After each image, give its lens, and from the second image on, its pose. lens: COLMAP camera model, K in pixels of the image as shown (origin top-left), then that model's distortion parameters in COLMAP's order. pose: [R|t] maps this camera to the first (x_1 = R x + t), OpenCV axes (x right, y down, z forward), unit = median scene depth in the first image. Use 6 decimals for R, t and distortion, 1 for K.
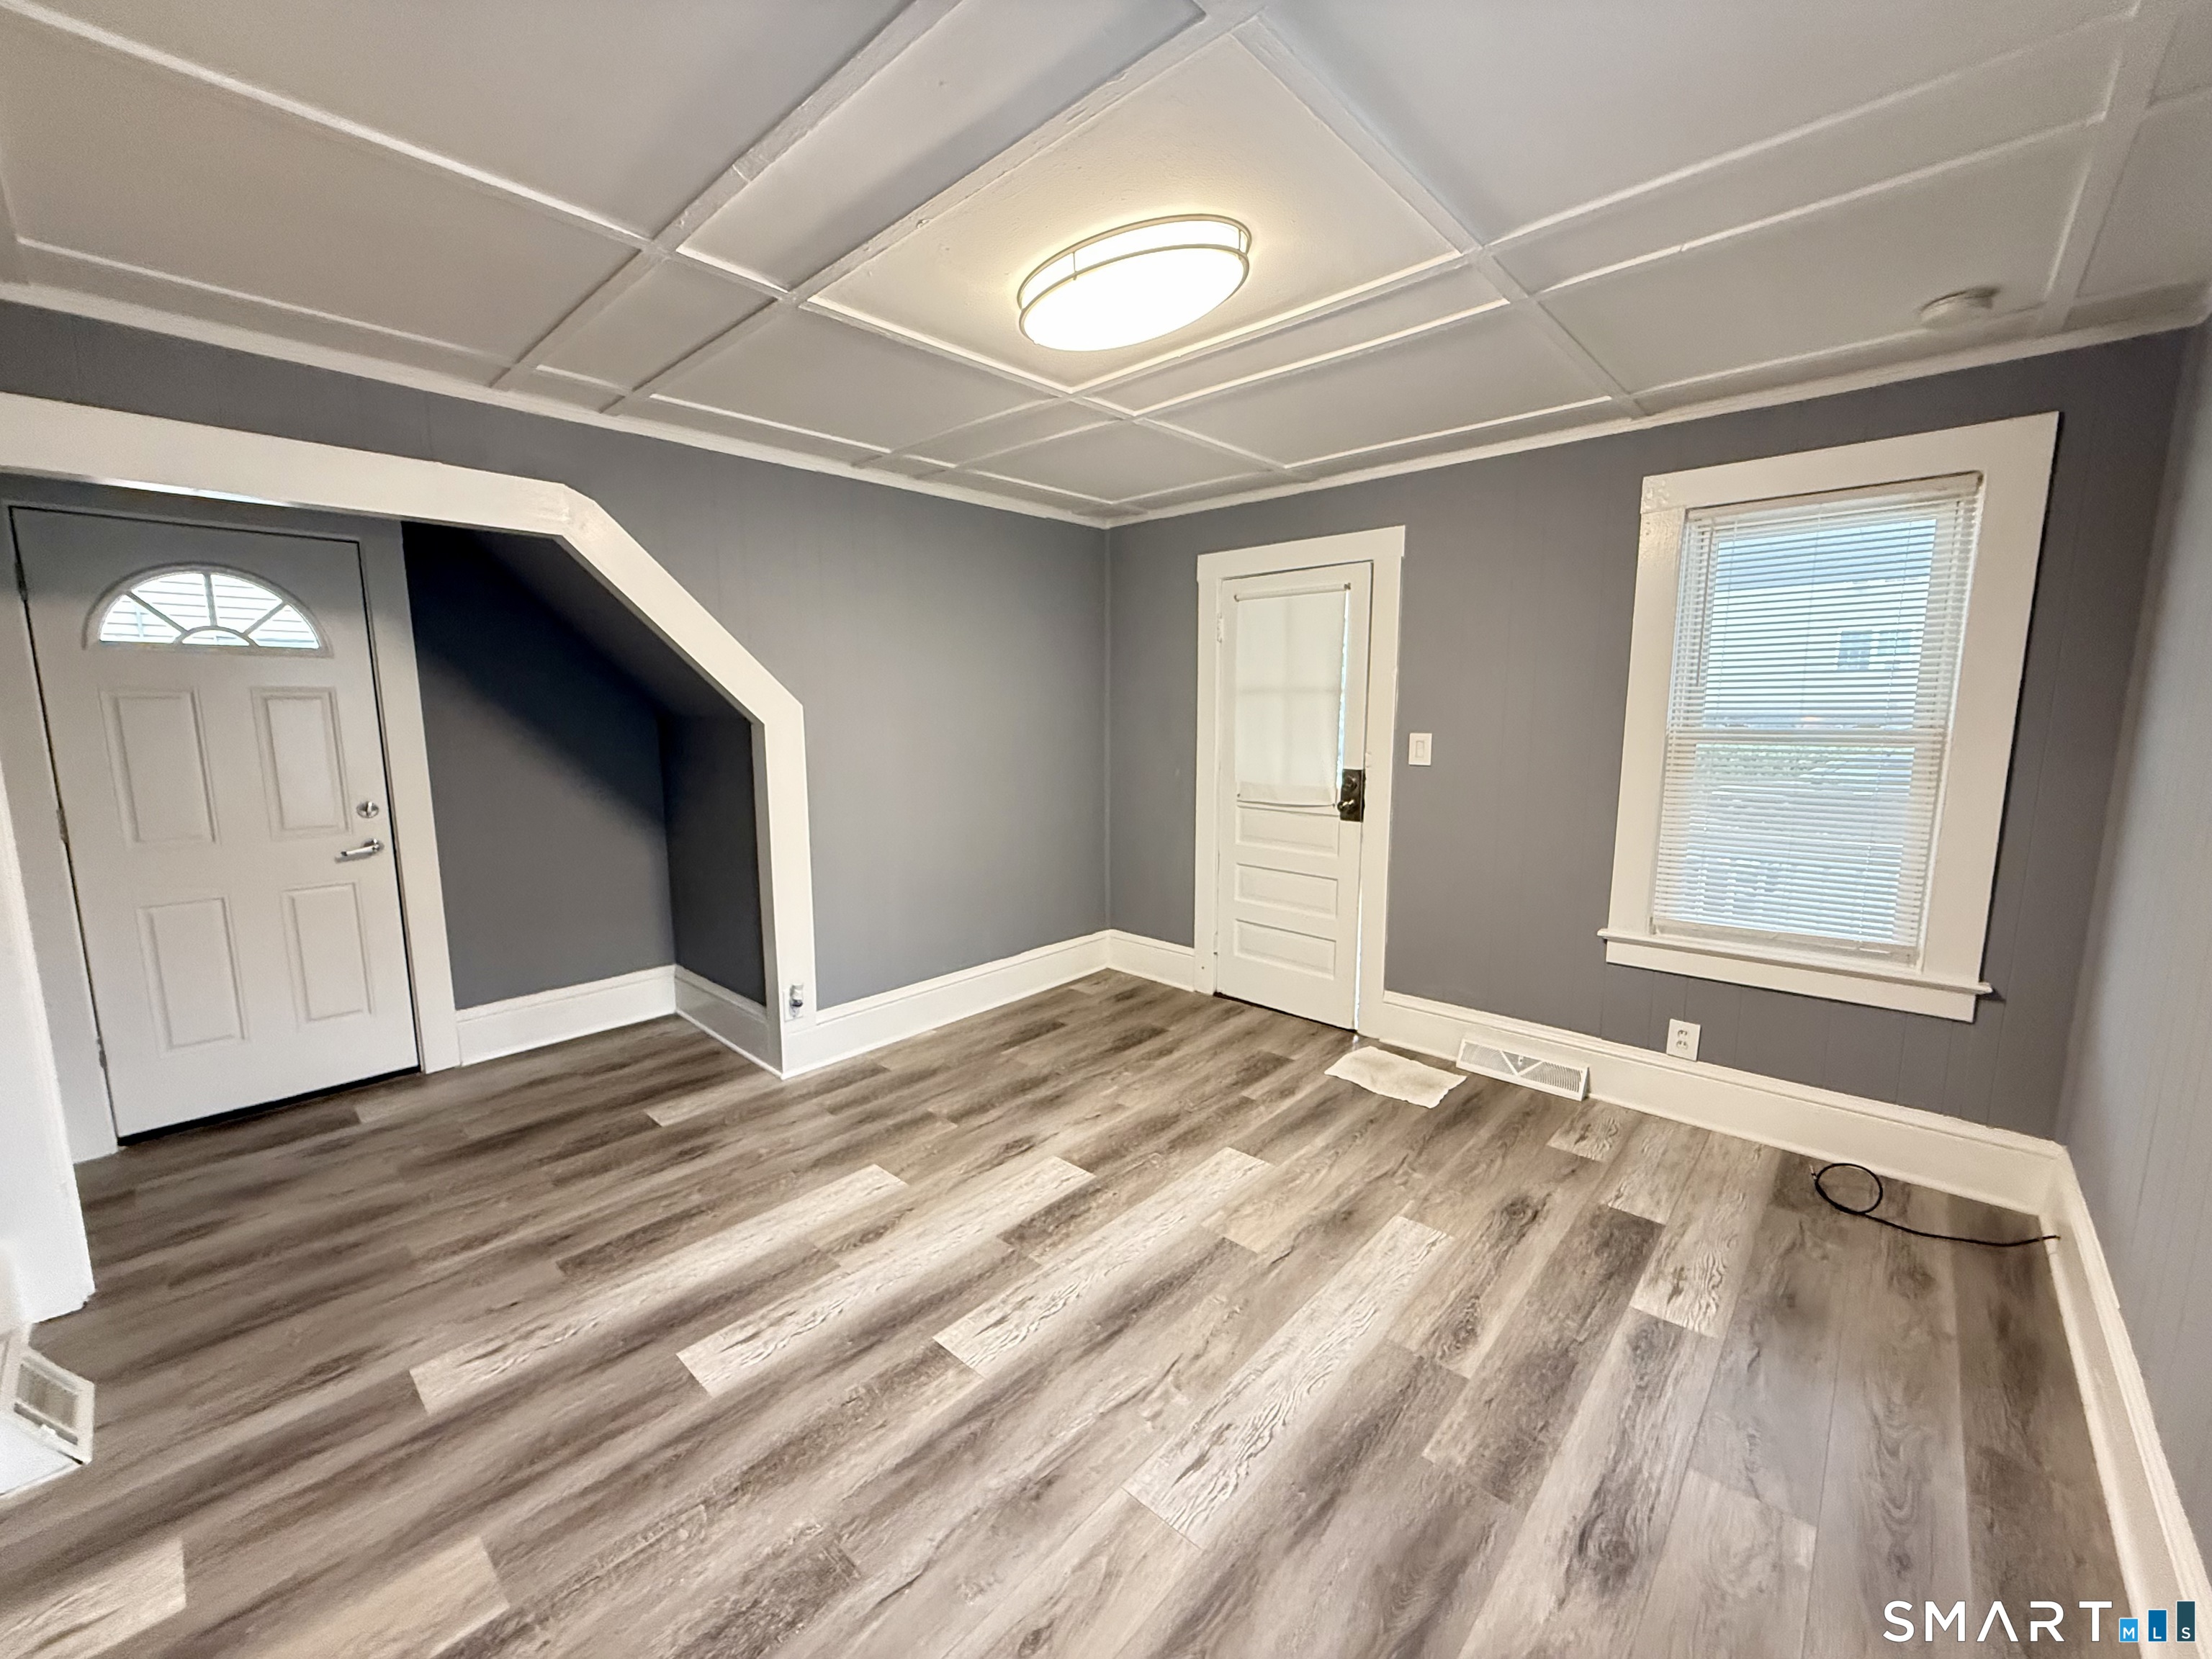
lens RADIAL K [[880.1, 0, 1098.6], [0, 880.1, 829.4], [0, 0, 1]] dist [0.000537, 0.000120]
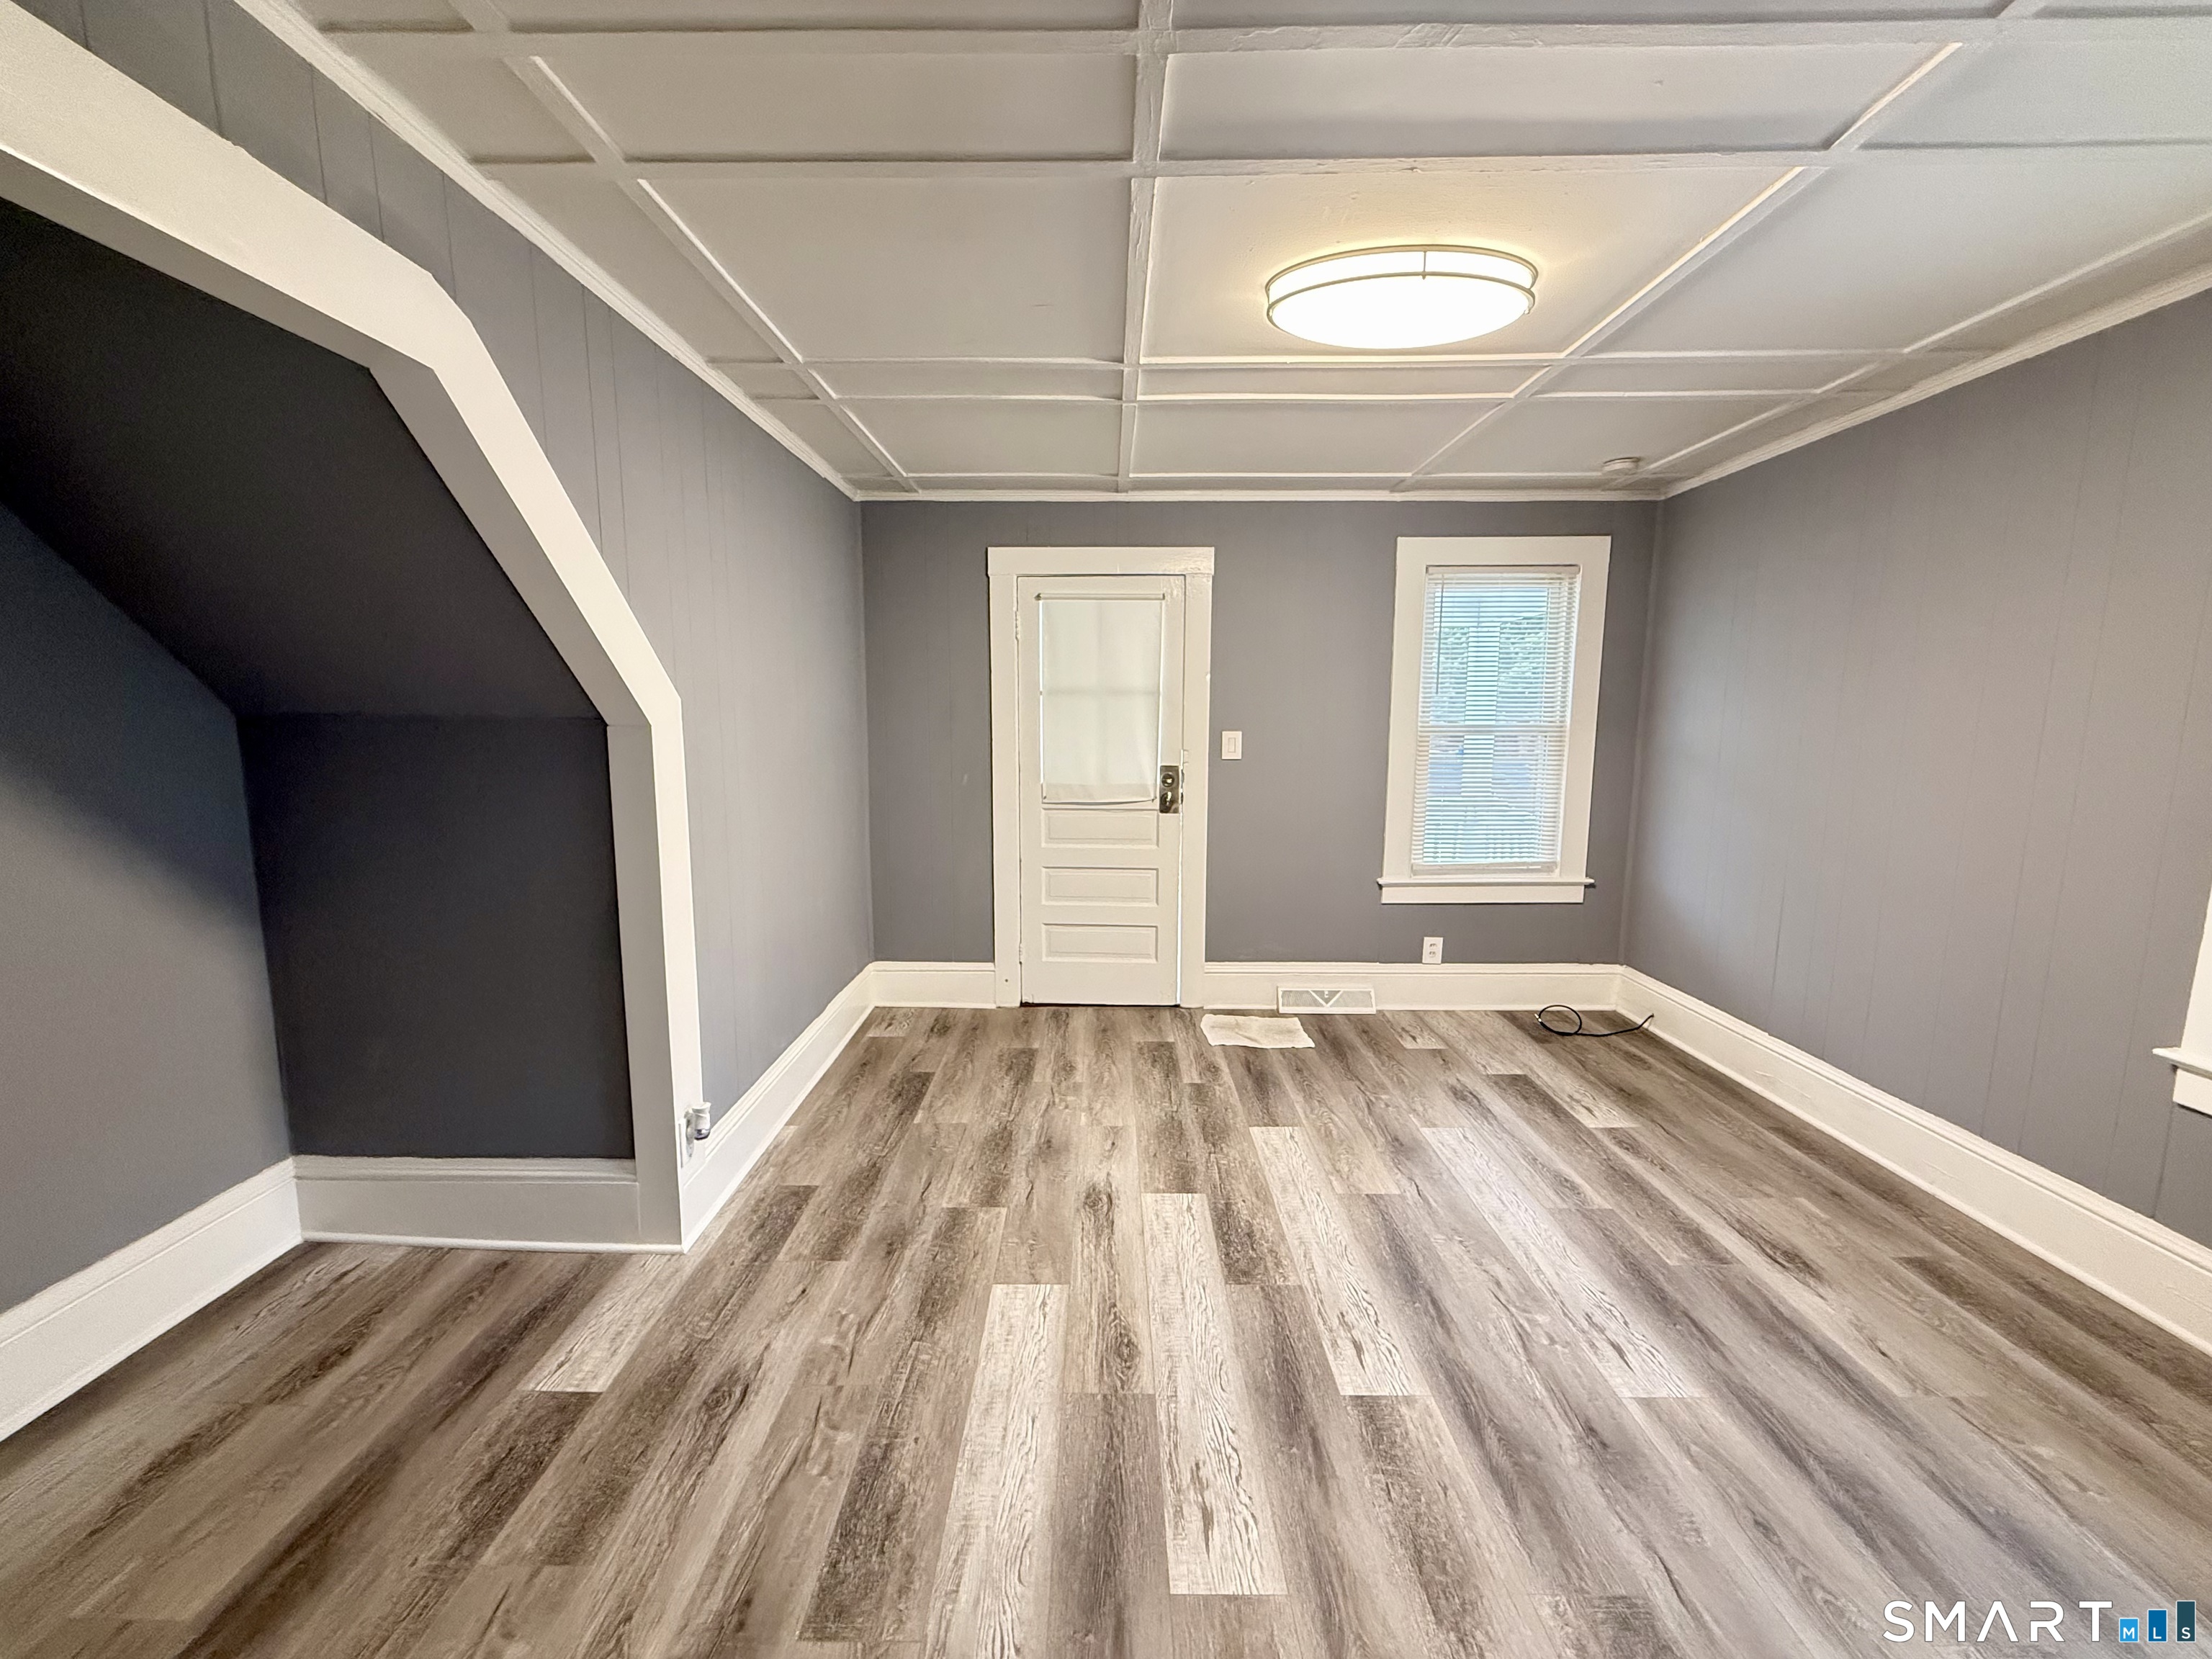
lens RADIAL K [[880.1, 0, 1098.6], [0, 880.1, 829.4], [0, 0, 1]] dist [0.000537, 0.000120]
pose [[0.740837, -0.084188, 0.666388, -0.624523], [0.088869, 0.995678, 0.026992, -0.033302], [-0.665780, 0.039225, 0.745116, 0.314237]]
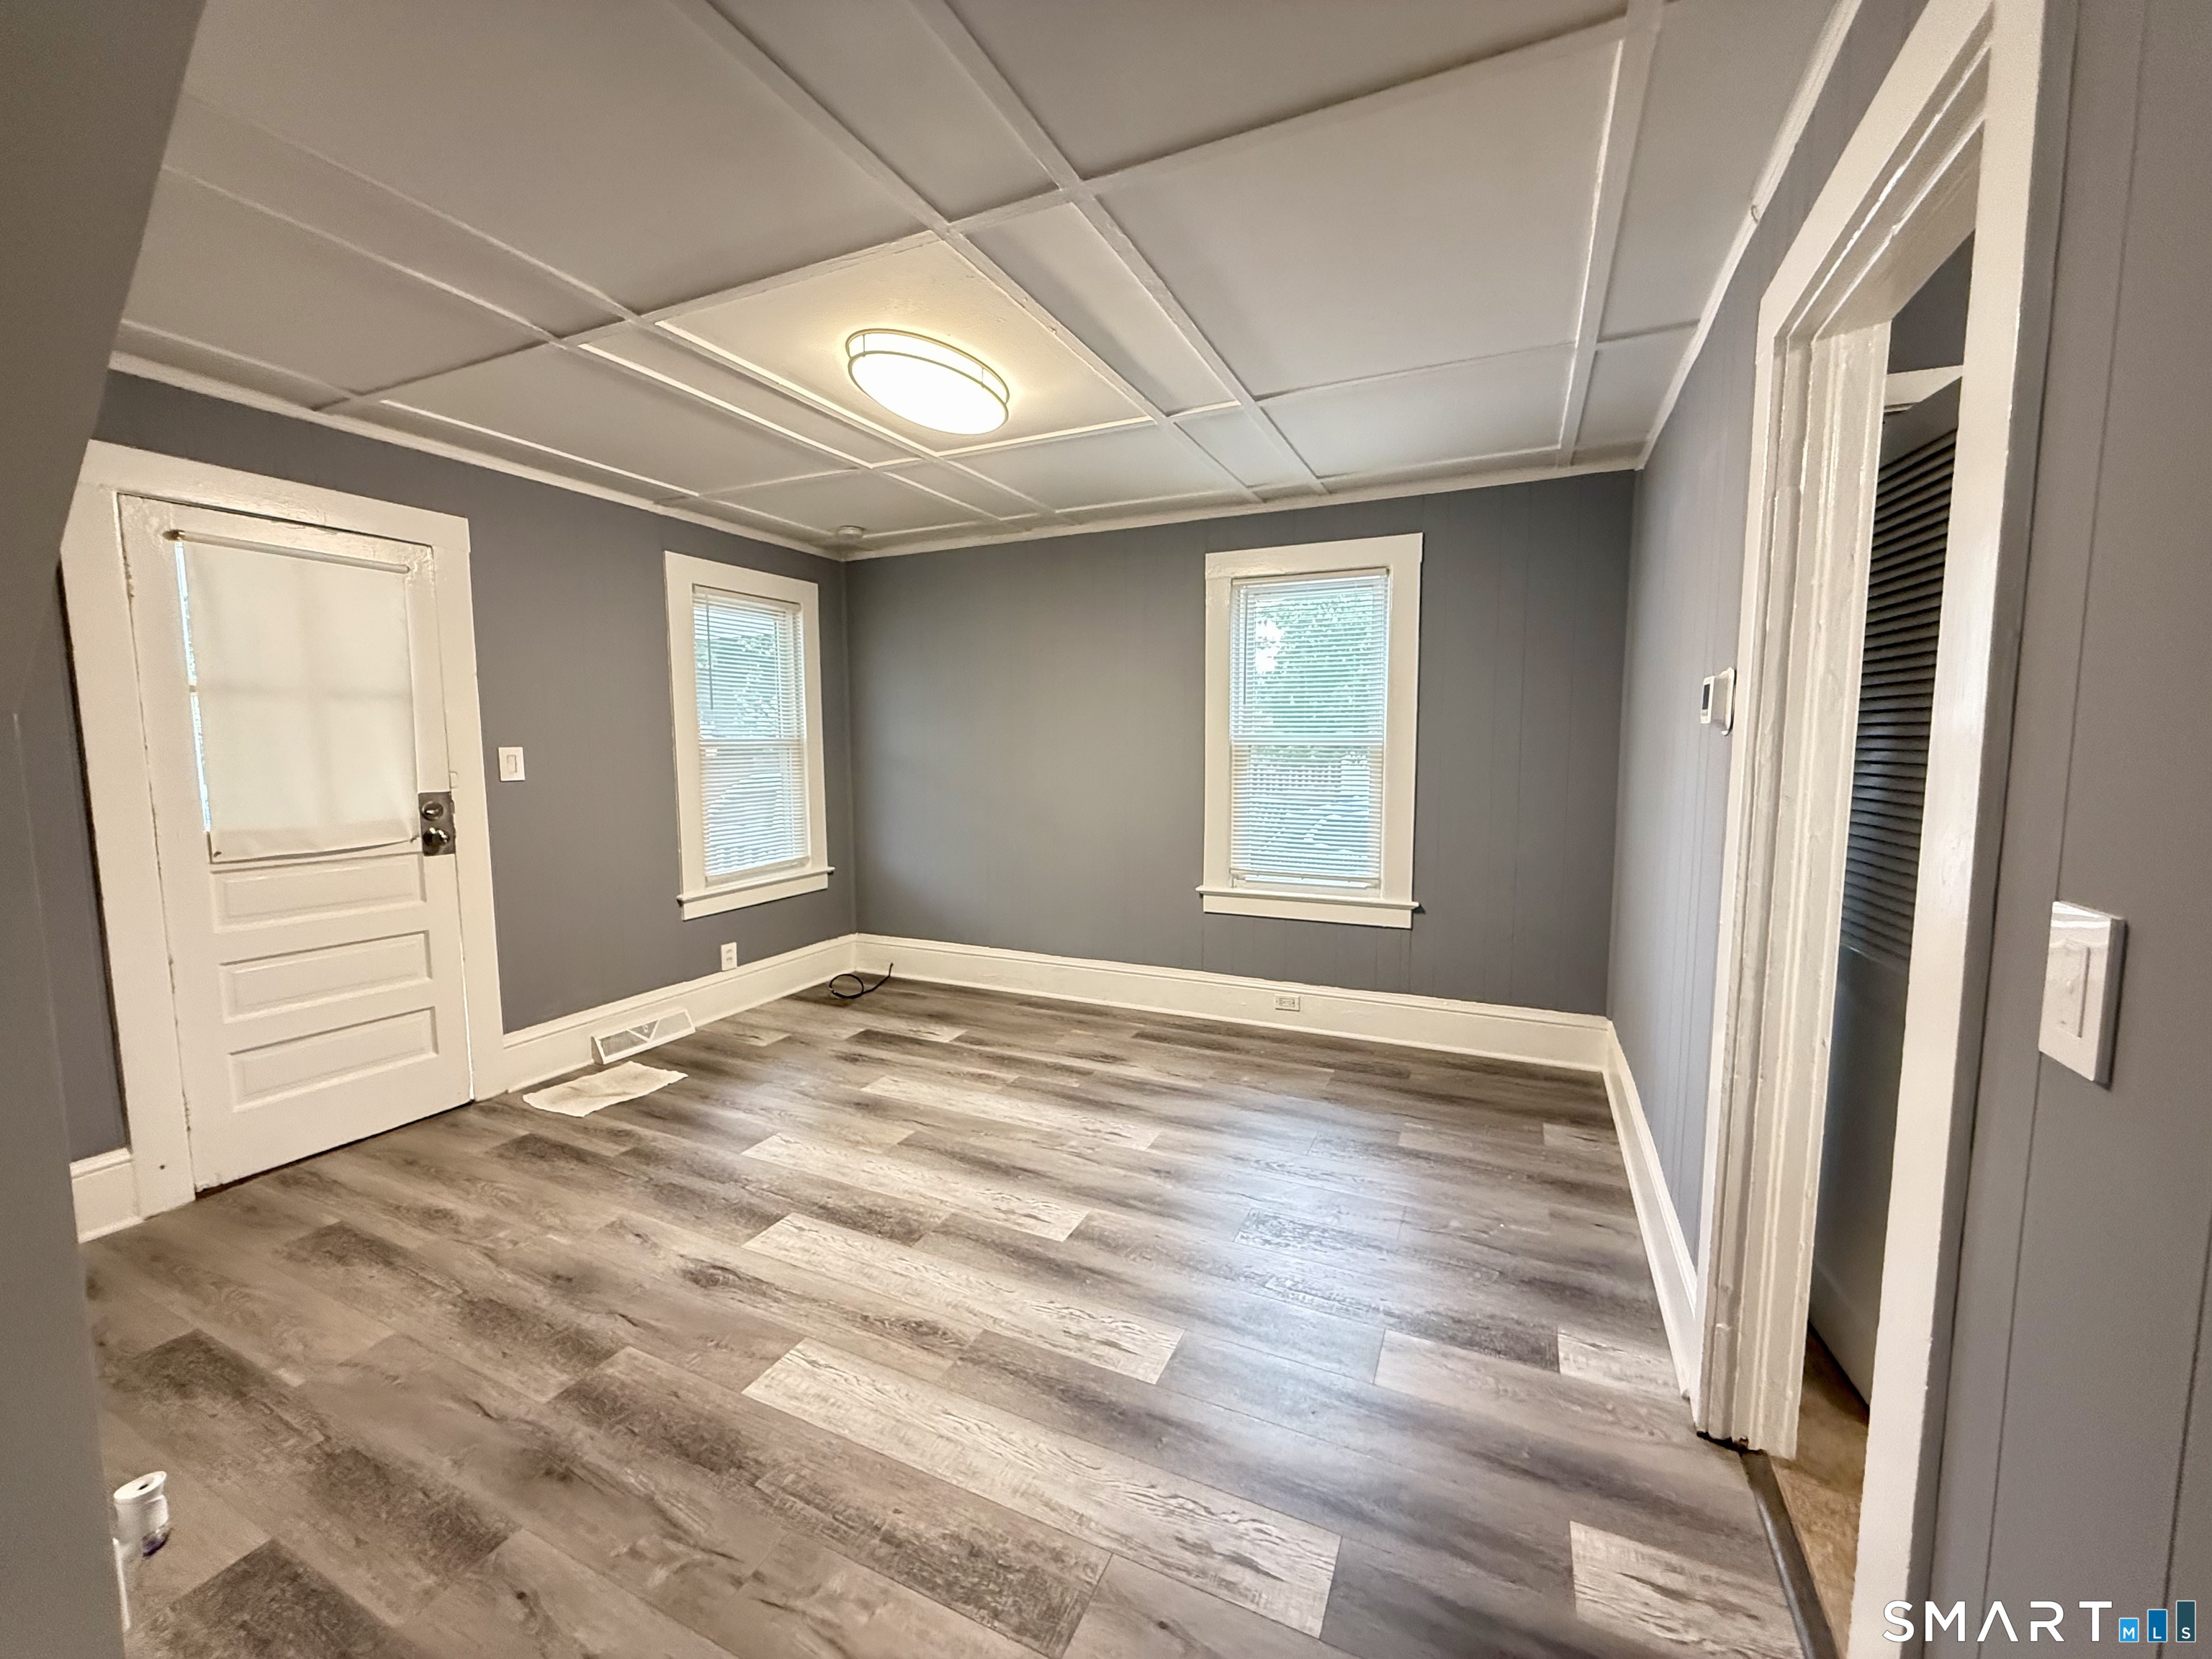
lens RADIAL K [[880.1, 0, 1098.6], [0, 880.1, 829.4], [0, 0, 1]] dist [0.000537, 0.000120]
pose [[-0.299704, -0.091348, 0.949649, -0.850487], [0.135983, 0.981152, 0.137293, -0.077605], [-0.944291, 0.170283, -0.281634, 0.800758]]
